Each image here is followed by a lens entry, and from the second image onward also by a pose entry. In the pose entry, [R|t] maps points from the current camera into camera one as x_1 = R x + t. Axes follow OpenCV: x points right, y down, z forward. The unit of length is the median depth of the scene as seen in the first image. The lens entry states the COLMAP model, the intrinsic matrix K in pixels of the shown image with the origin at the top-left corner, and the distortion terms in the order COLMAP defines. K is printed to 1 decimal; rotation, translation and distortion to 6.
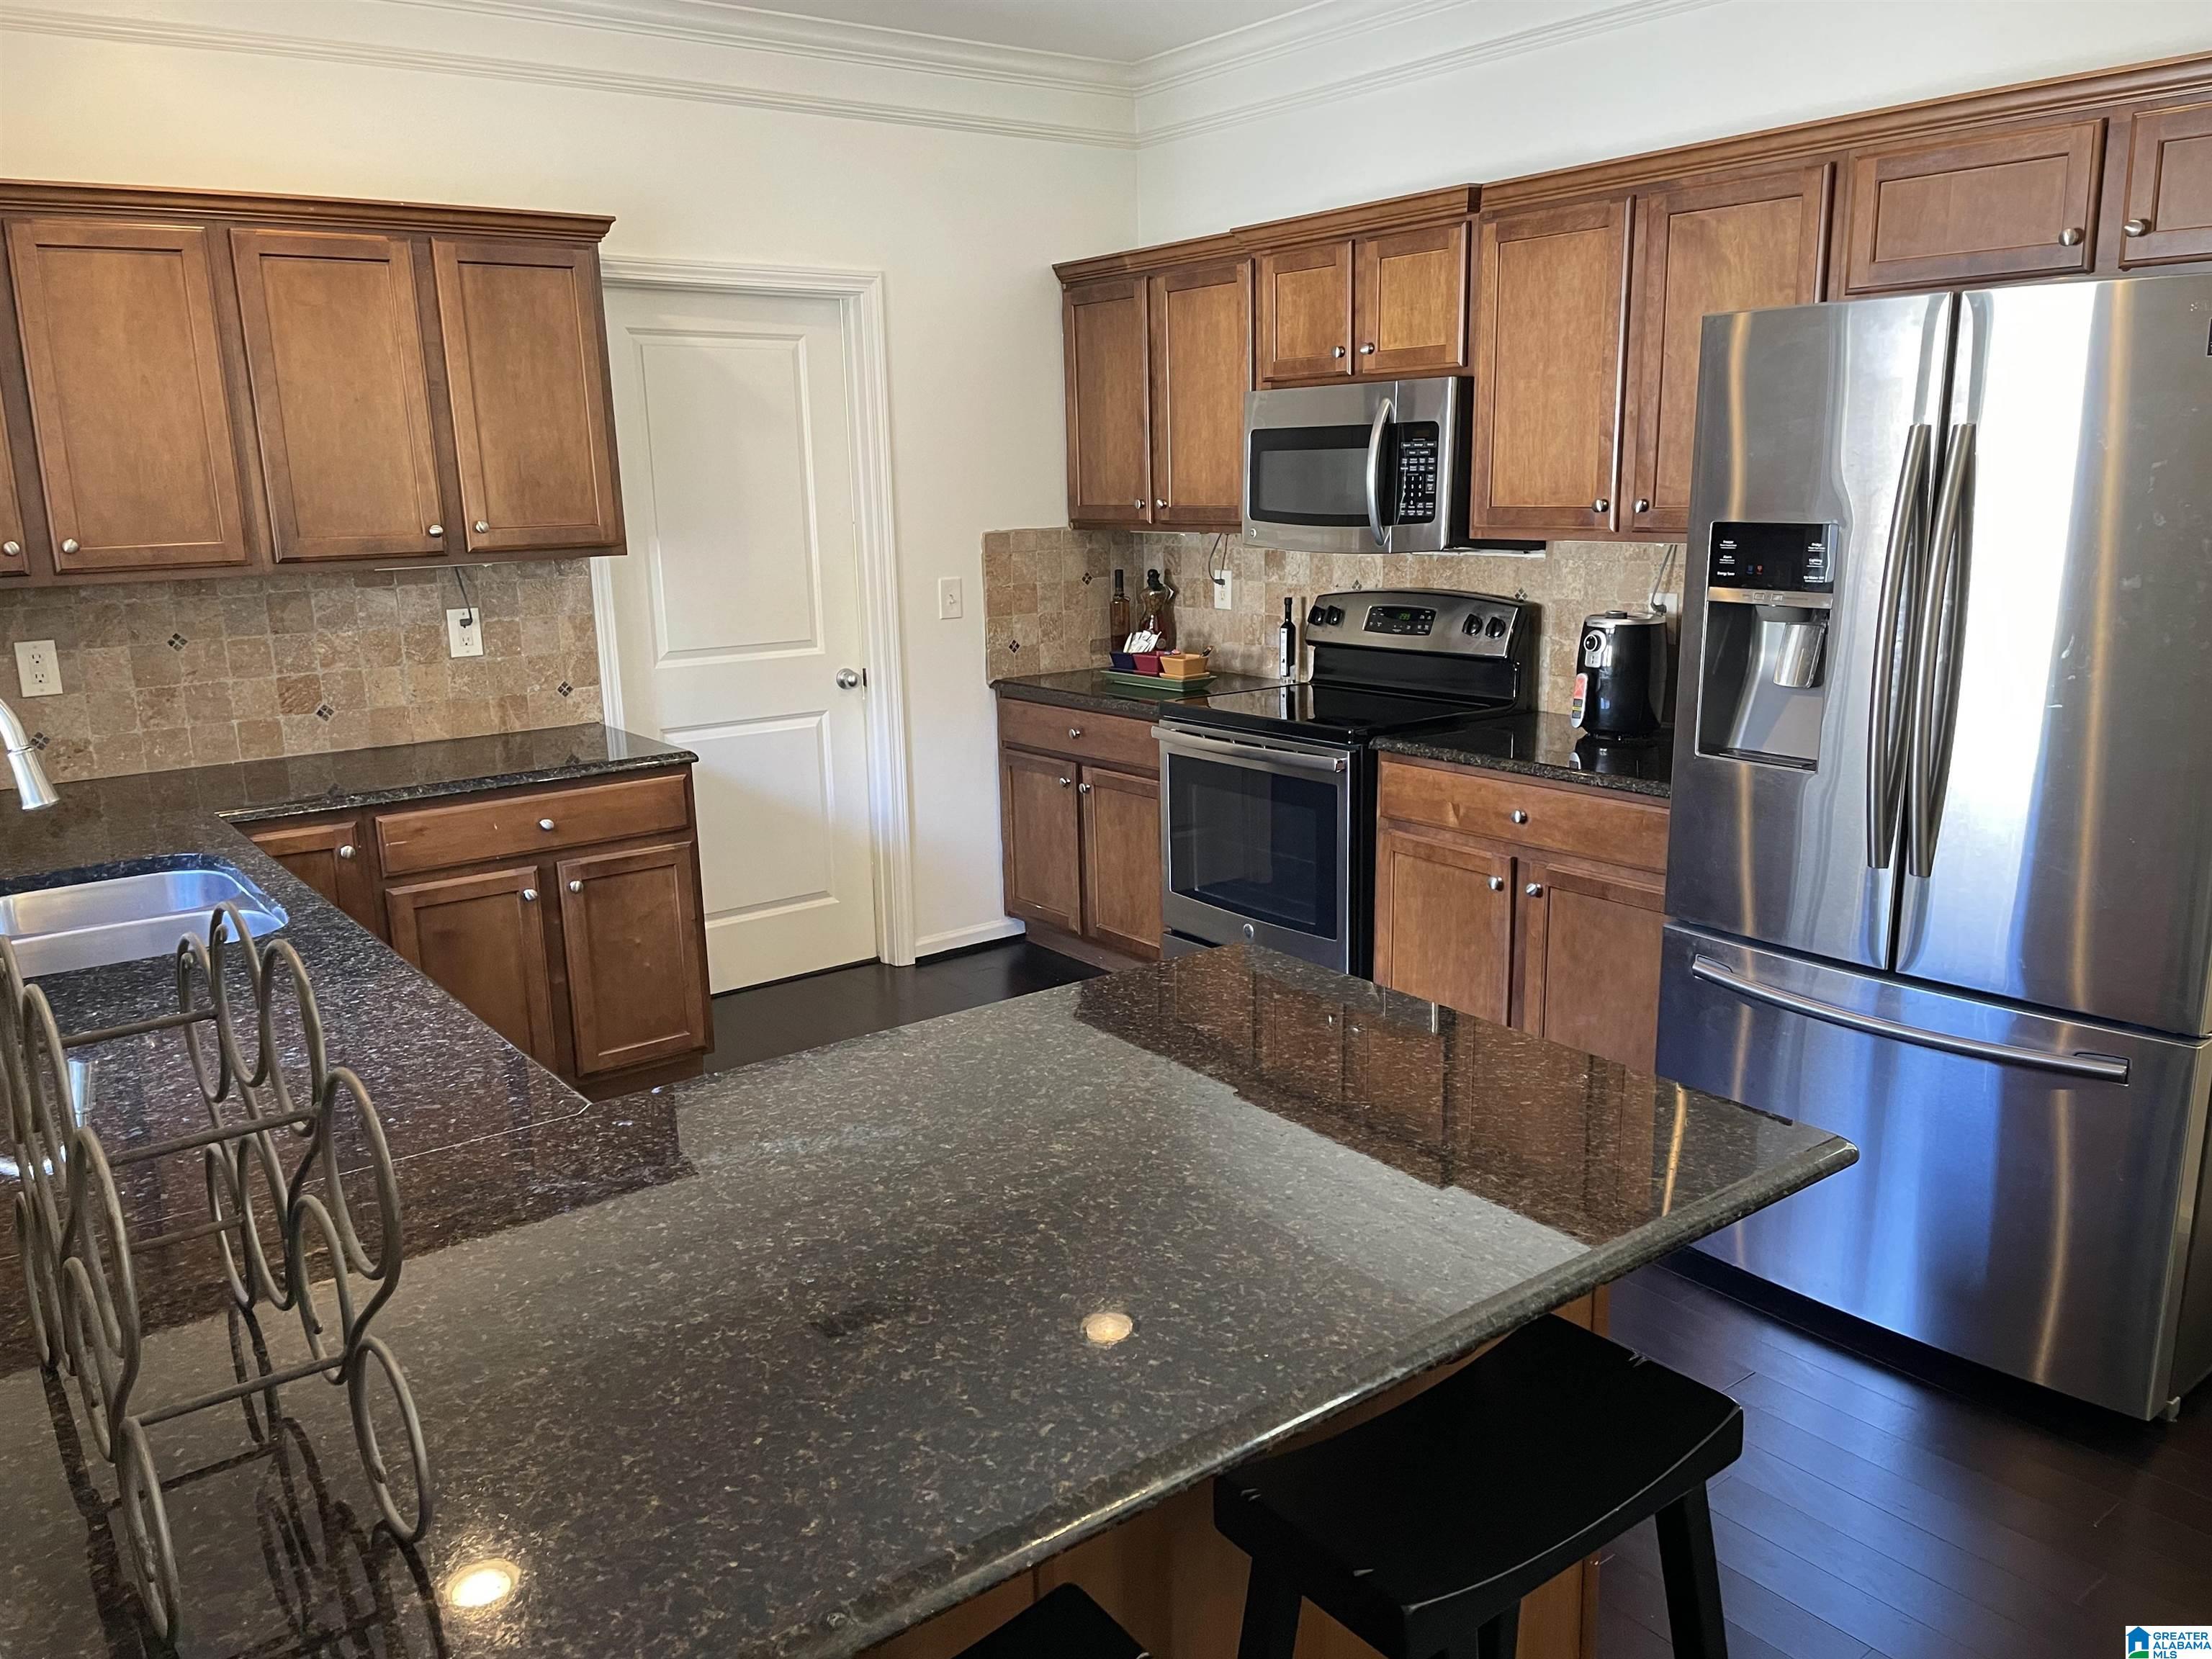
lens RADIAL K [[1657.0, 0, 1107.0], [0, 1657.0, 838.3], [0, 0, 1]] dist [0.003843, 0.000970]
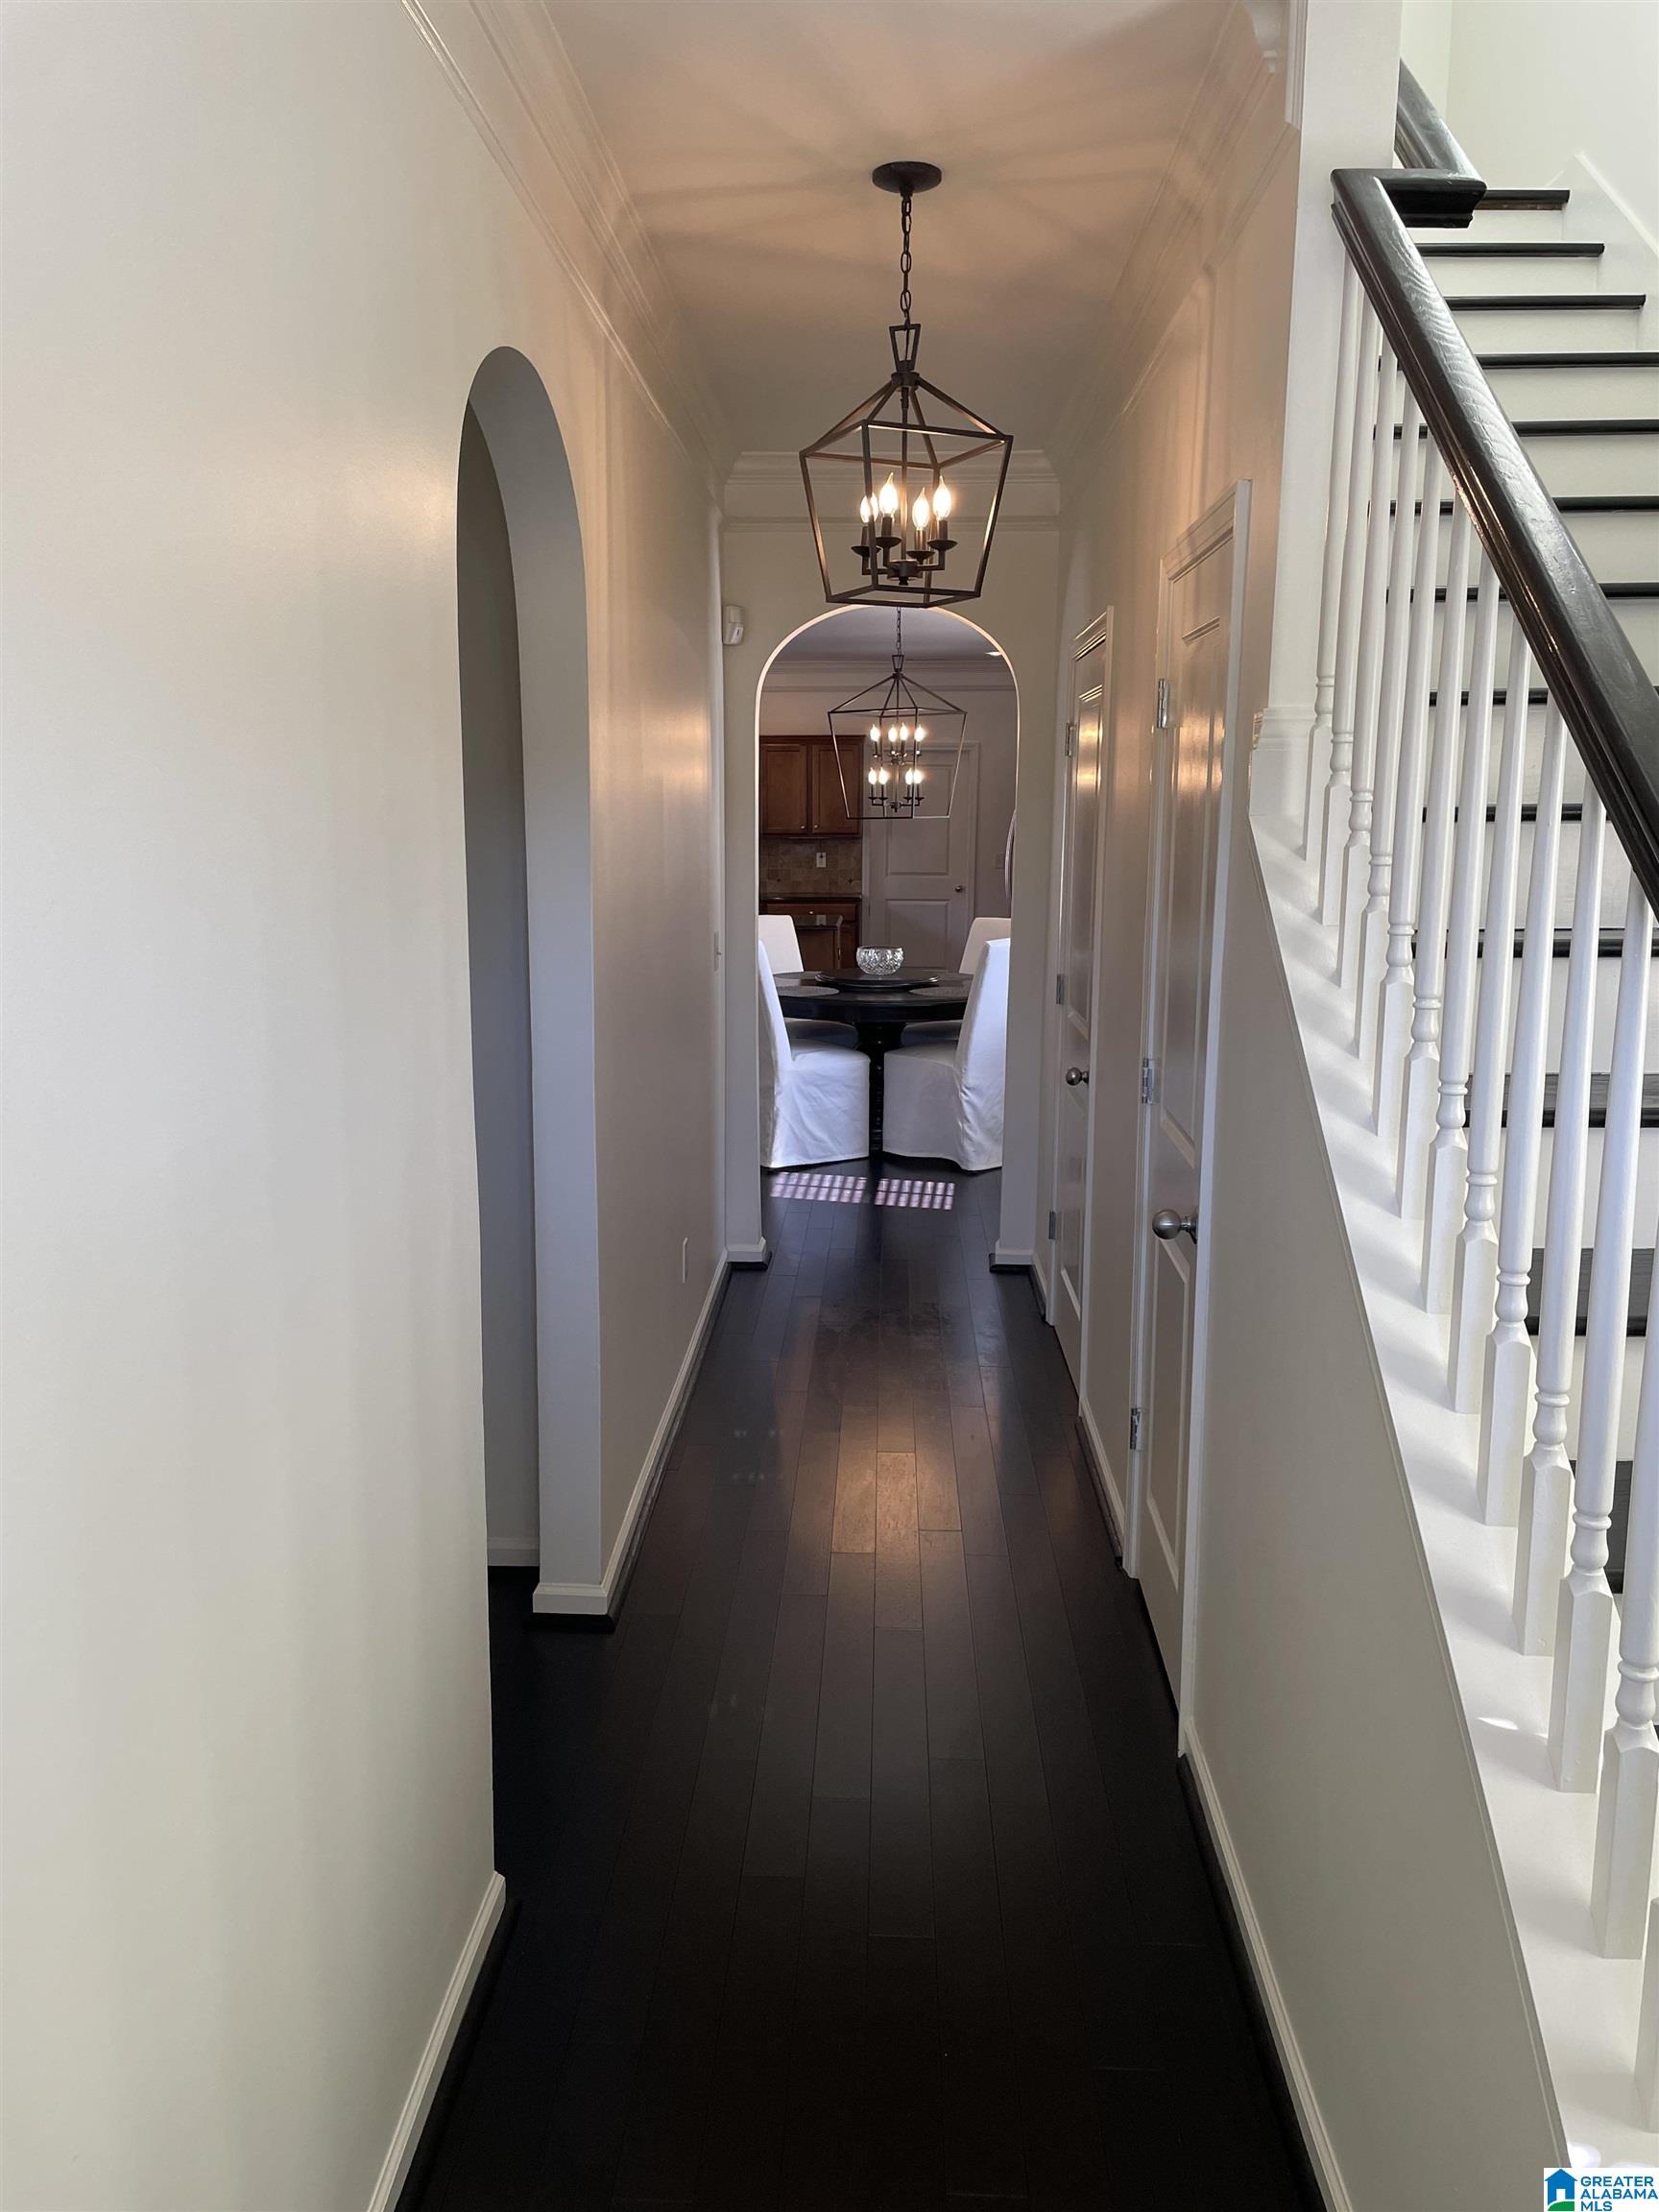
lens RADIAL K [[1657.0, 0, 829.1], [0, 1657.0, 1104.1], [0, 0, 1]] dist [0.003843, 0.000970]
pose [[0.773669, 0.129731, -0.620167, 1.758176], [-0.161313, 0.986890, 0.005204, 0.339739], [0.612711, 0.096015, 0.784453, -1.537389]]
